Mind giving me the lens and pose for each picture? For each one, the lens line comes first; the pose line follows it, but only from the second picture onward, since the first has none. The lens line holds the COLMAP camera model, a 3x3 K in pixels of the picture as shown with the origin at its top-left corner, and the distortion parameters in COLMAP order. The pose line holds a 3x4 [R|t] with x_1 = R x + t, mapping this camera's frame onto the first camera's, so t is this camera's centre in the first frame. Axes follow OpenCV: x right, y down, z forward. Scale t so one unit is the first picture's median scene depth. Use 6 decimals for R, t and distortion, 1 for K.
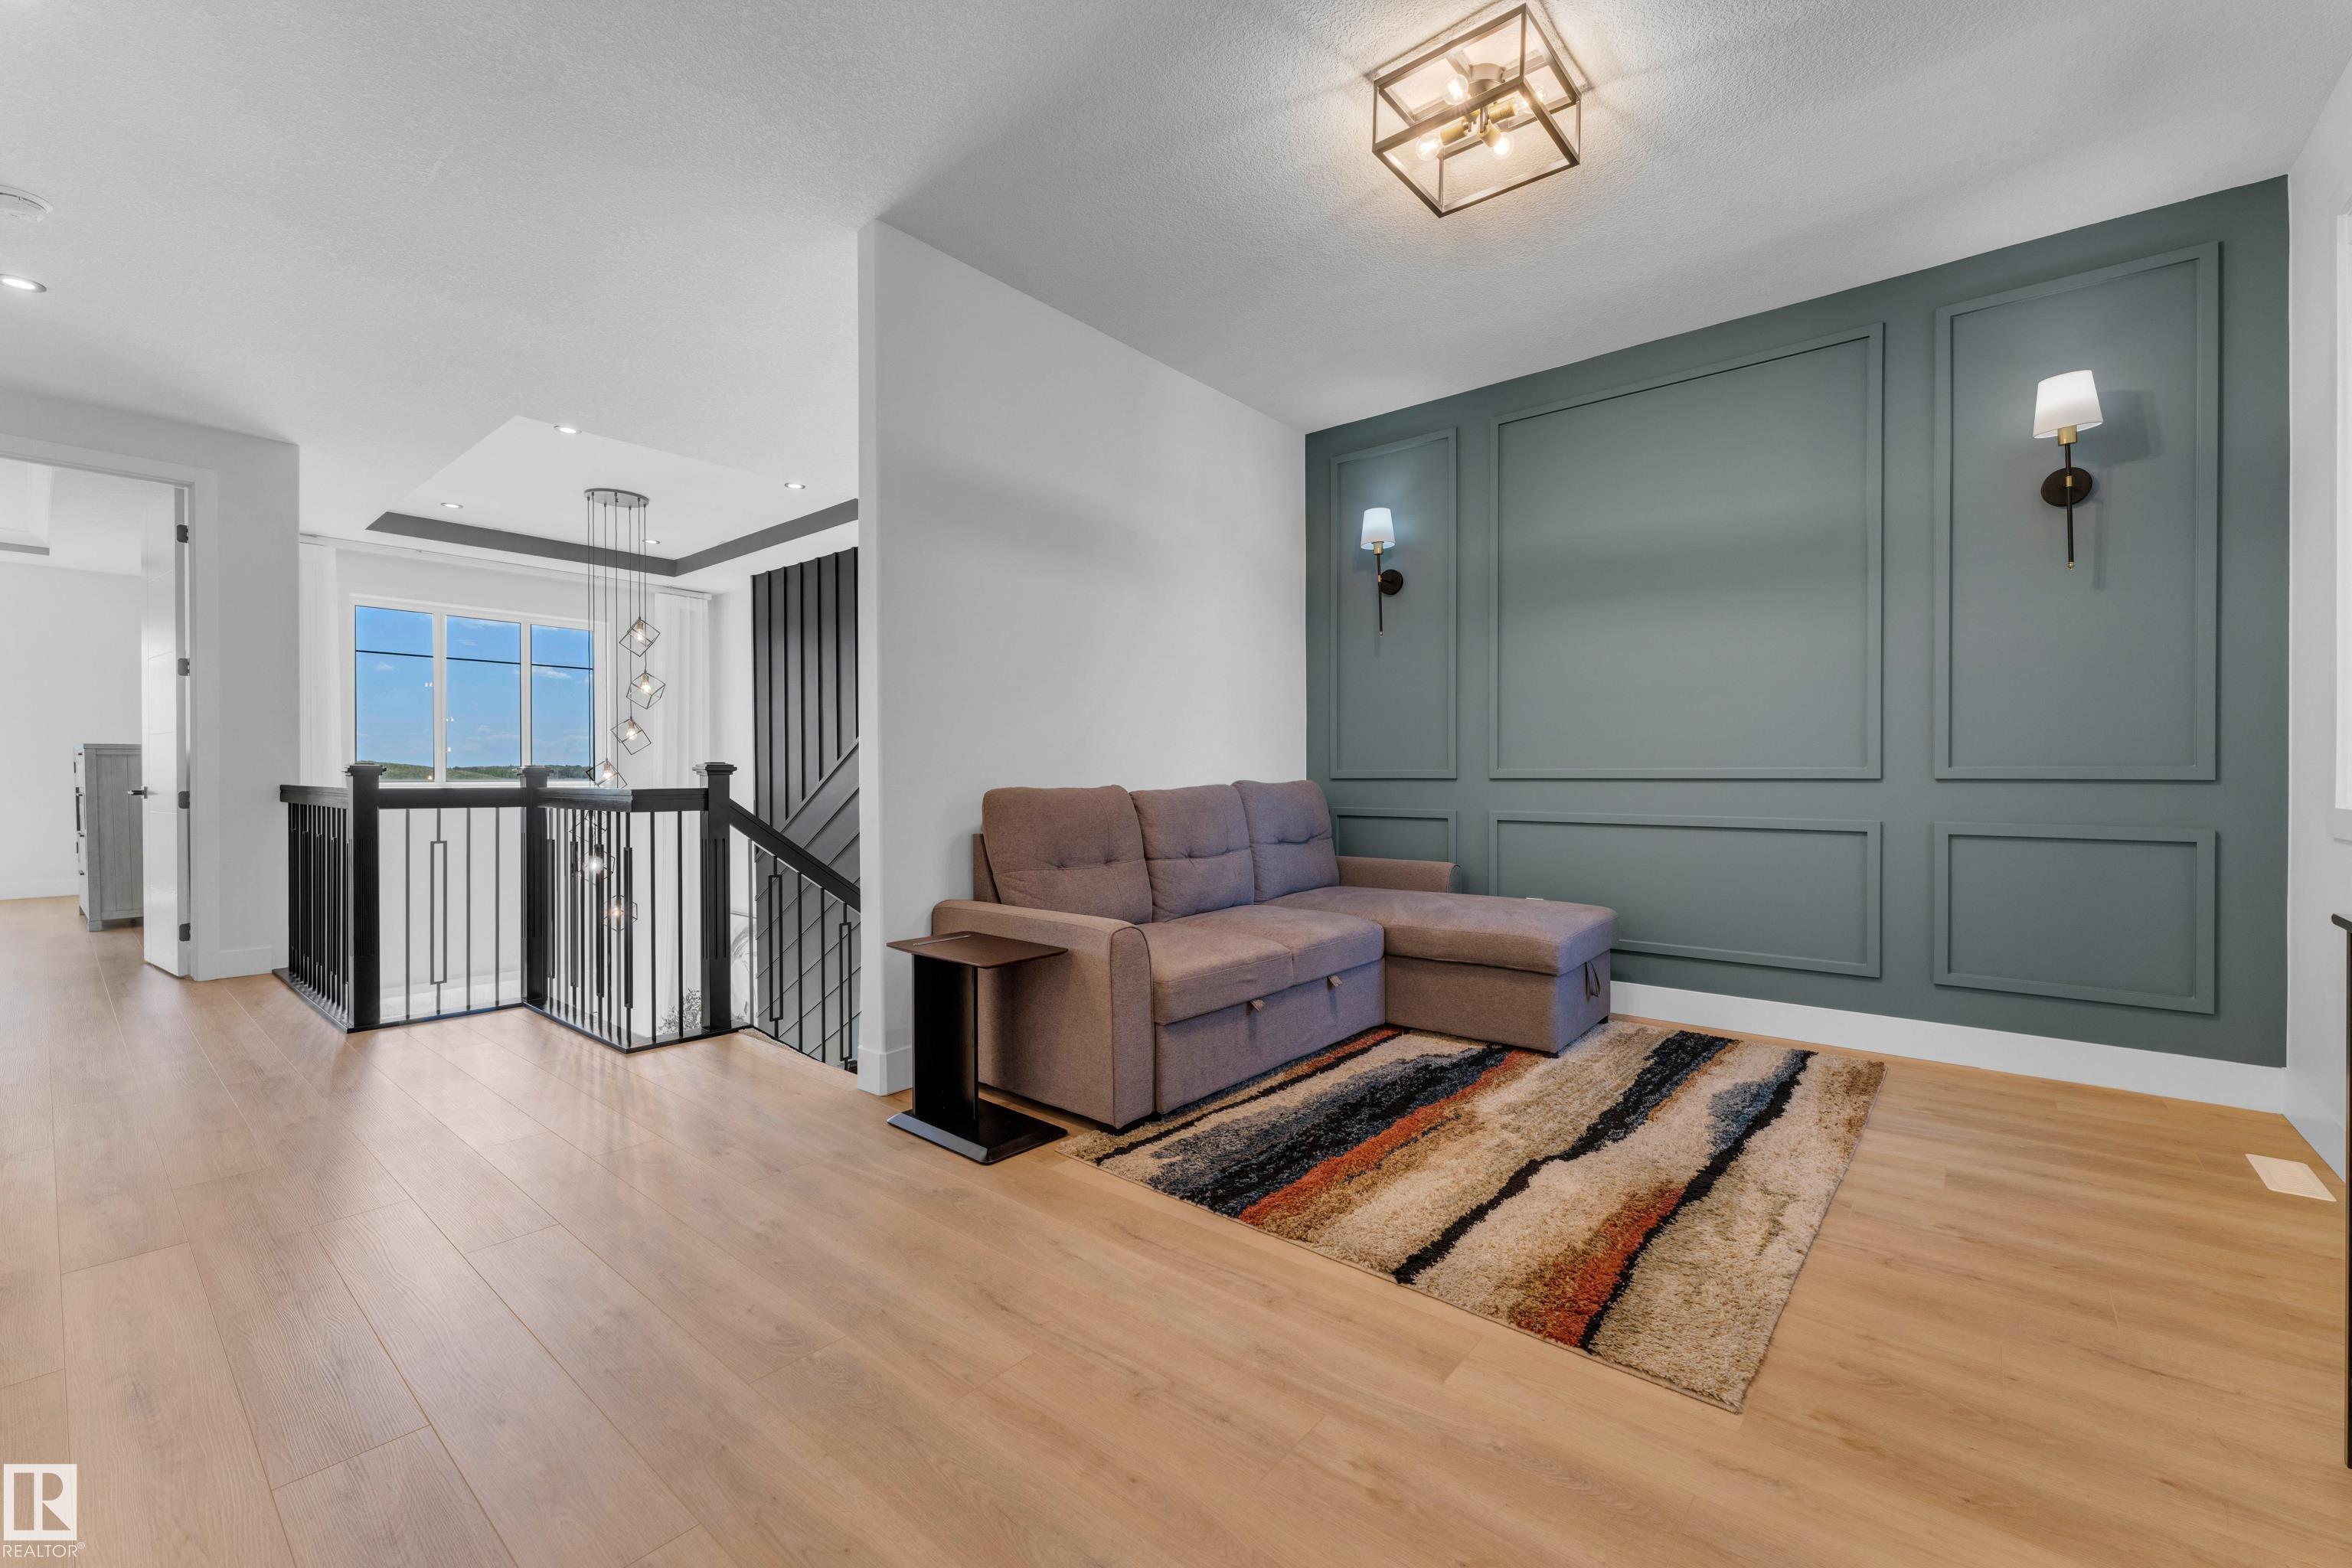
lens RADIAL K [[955.2, 0, 1172.7], [0, 955.2, 780.3], [0, 0, 1]] dist [-0.002021, 0.000410]
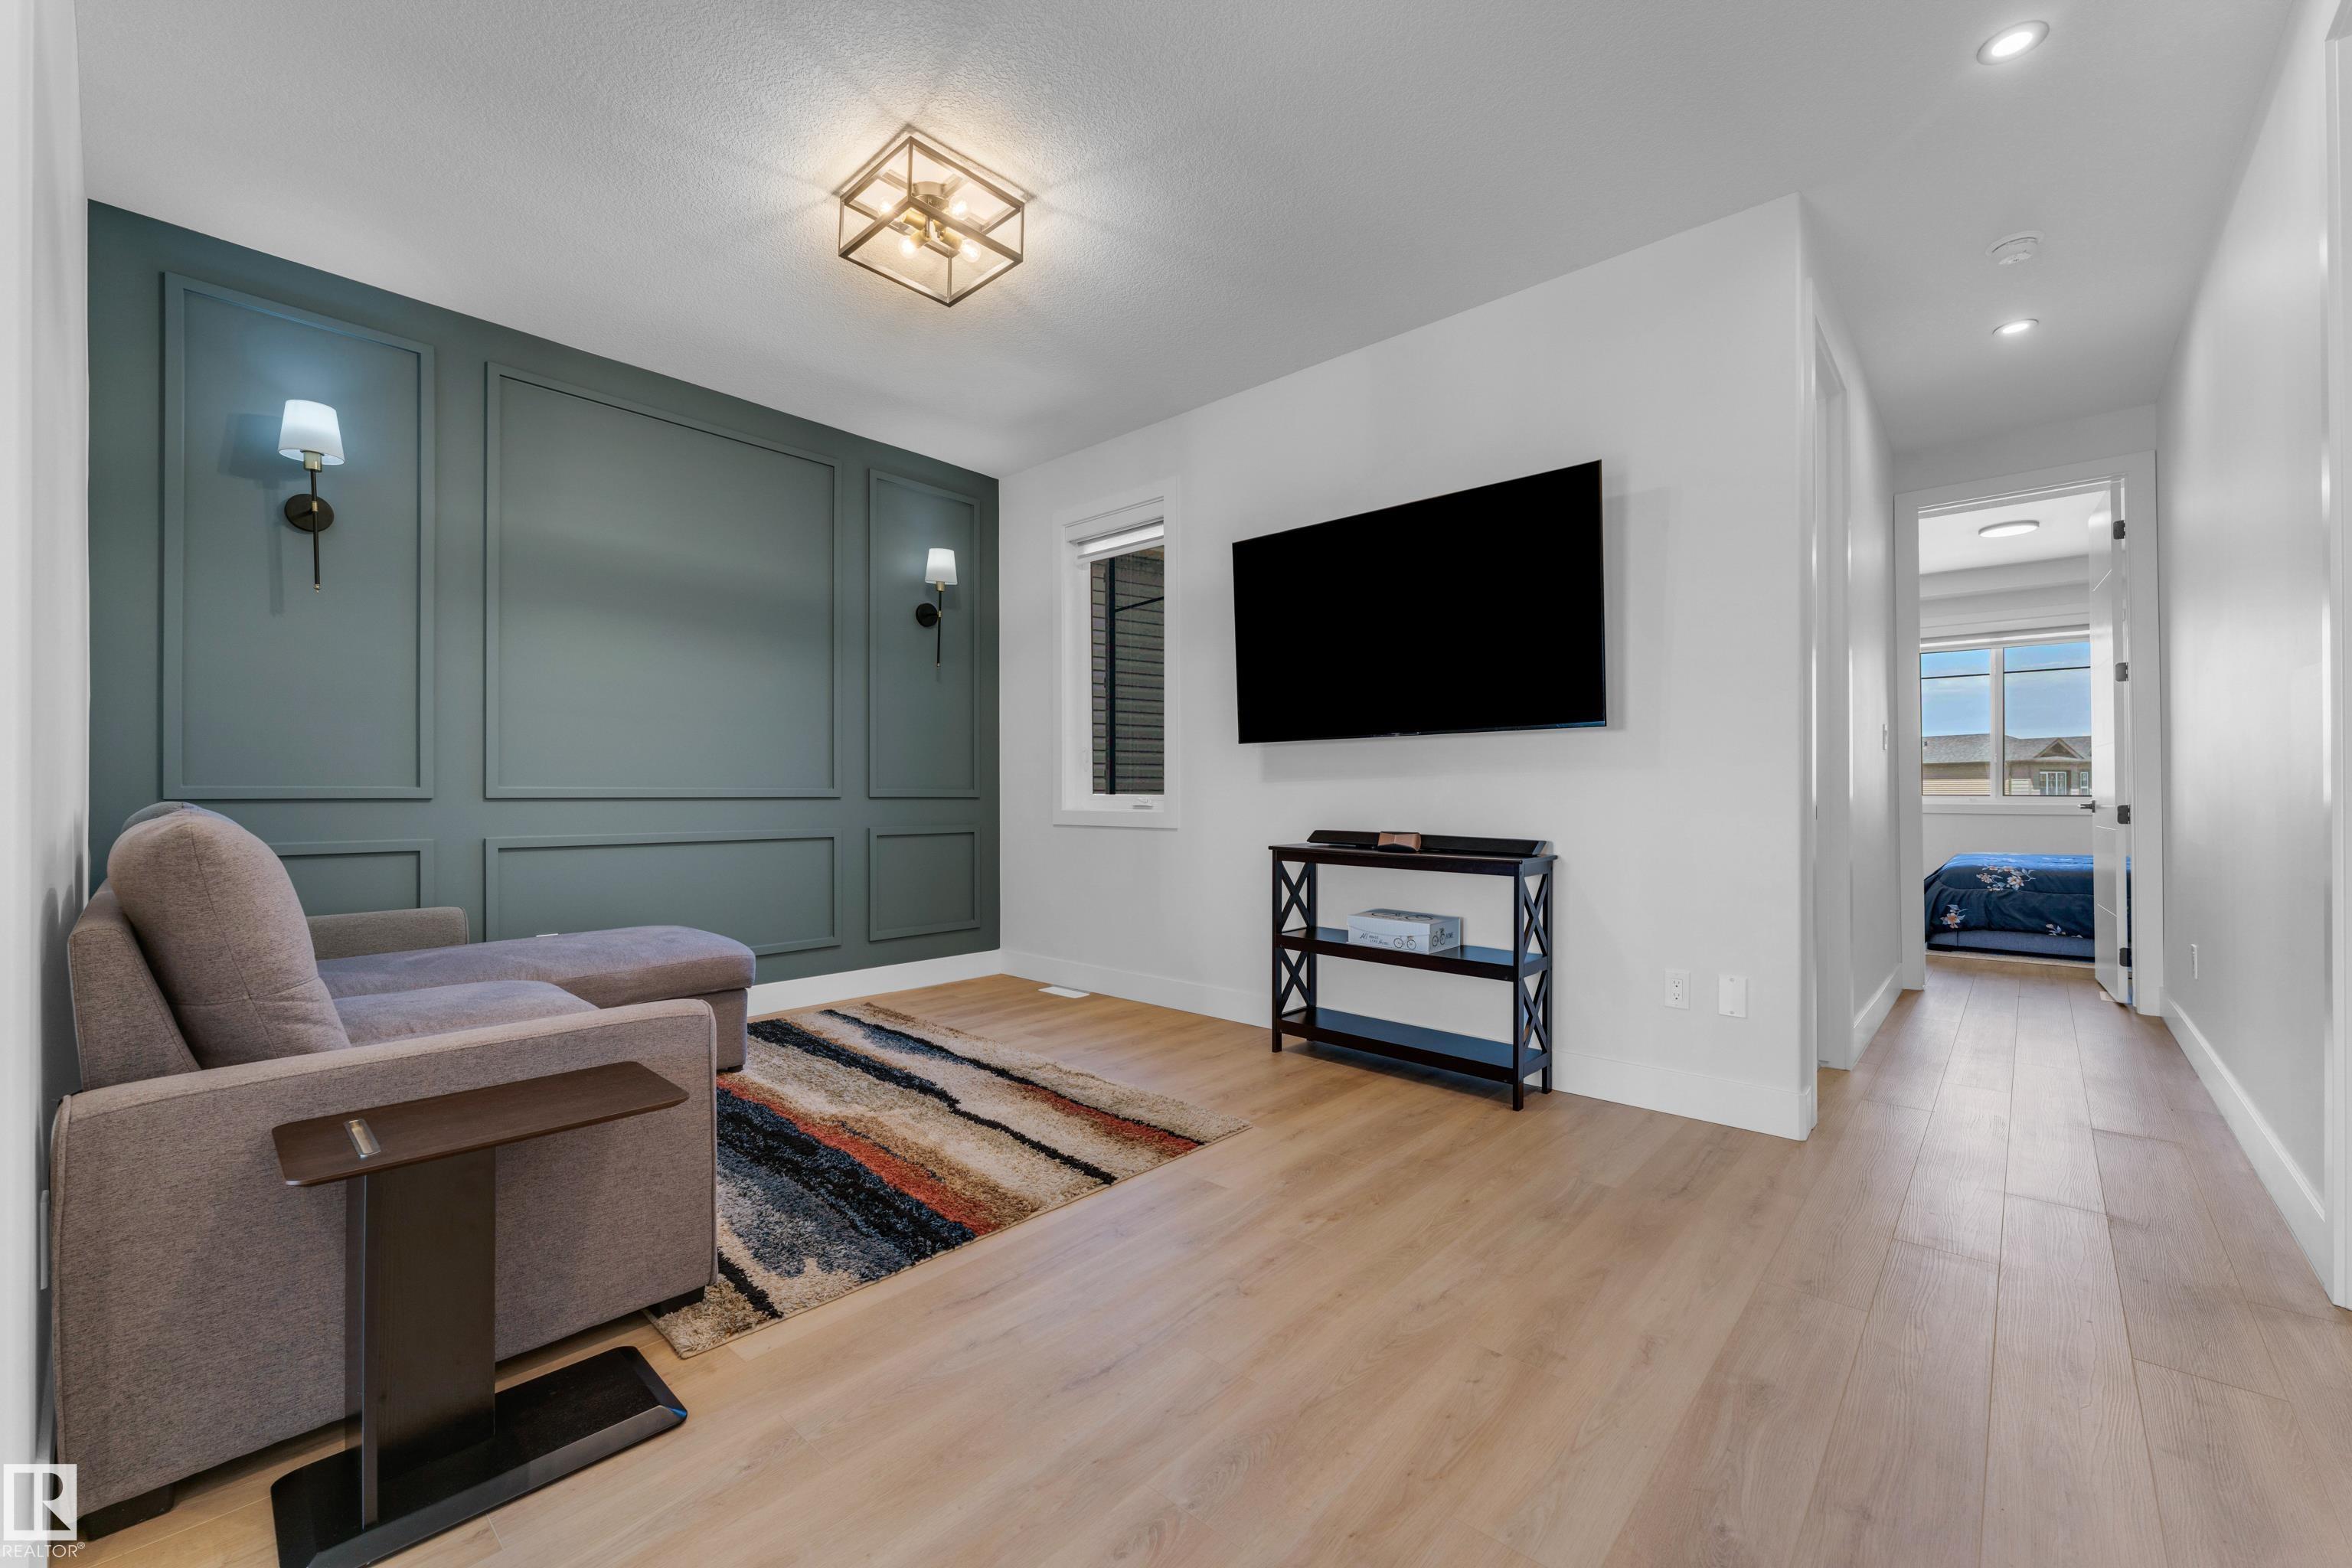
lens RADIAL K [[946.1, 0, 1173.9], [0, 946.1, 791.8], [0, 0, 1]] dist [0.013032, 0.000104]
pose [[0.042498, 0.001697, 0.999095, -0.762081], [0.006203, 0.999979, -0.001962, -0.005003], [-0.999077, 0.006280, 0.042486, 0.617814]]
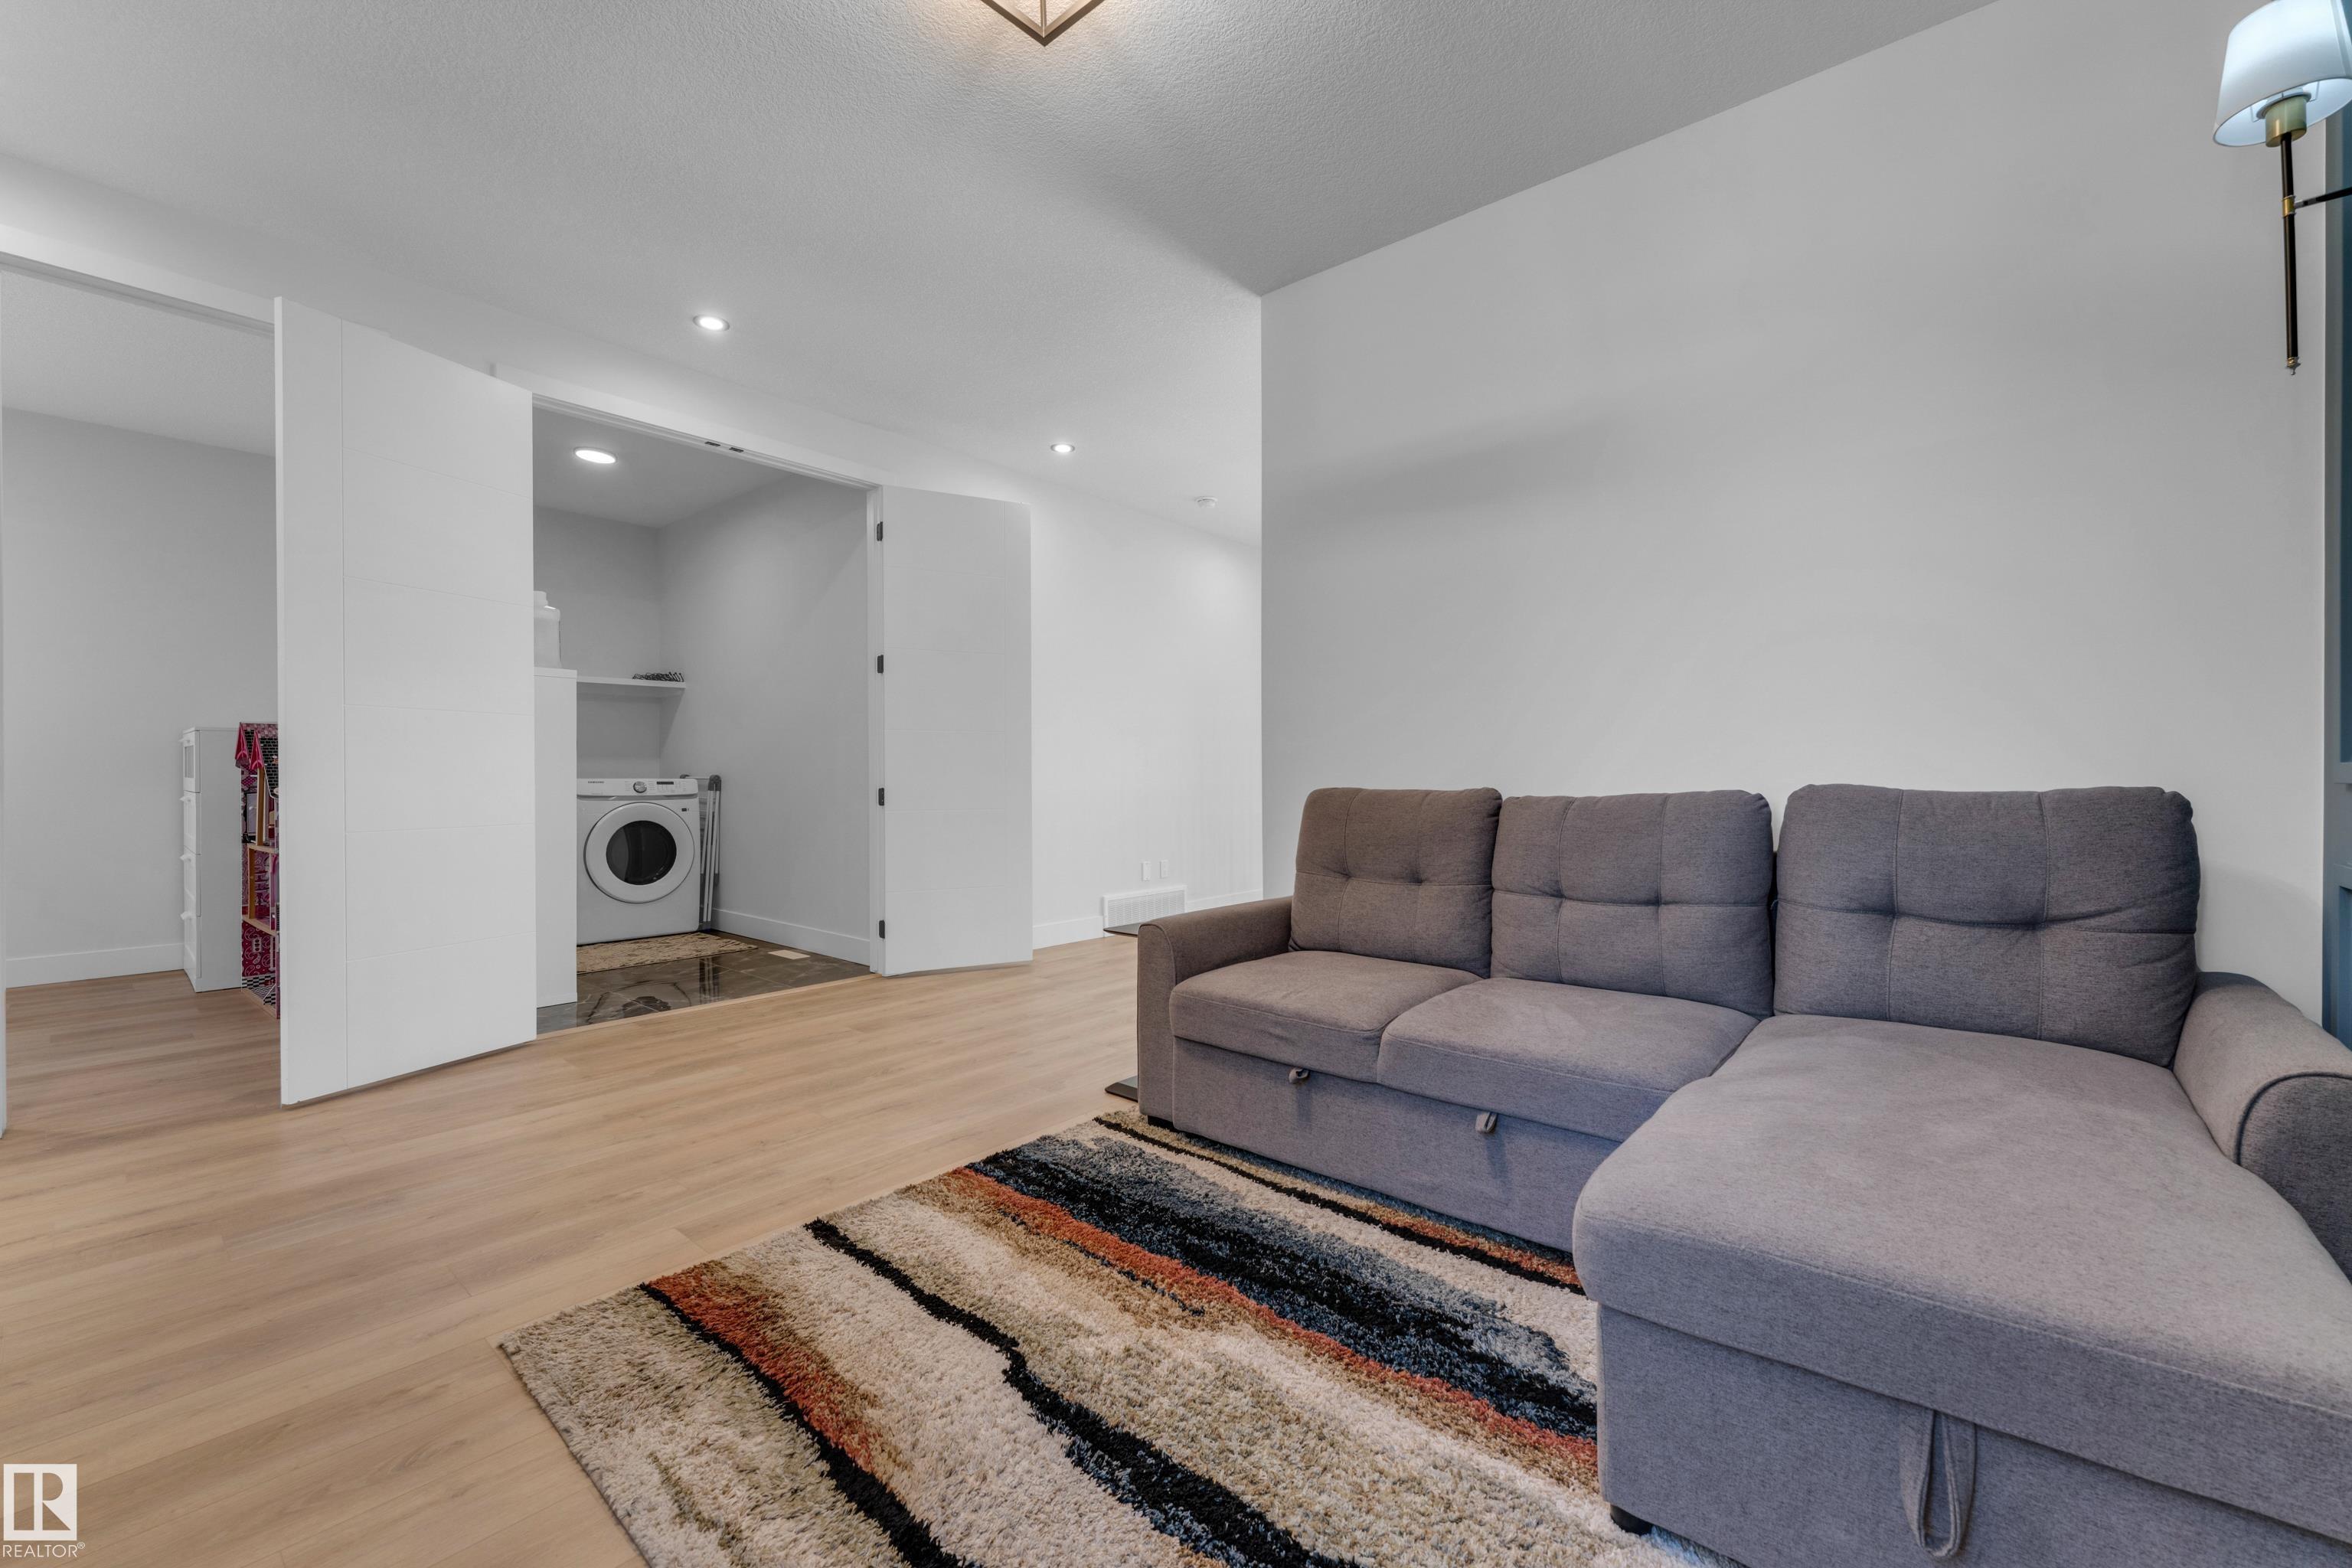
lens RADIAL K [[955.2, 0, 1172.7], [0, 955.2, 780.3], [0, 0, 1]] dist [-0.002021, 0.000410]
pose [[-0.012333, 0.006479, -0.999903, 0.985197], [-0.002390, 0.999976, 0.006509, -0.008169], [0.999921, 0.002470, -0.012317, 1.044417]]
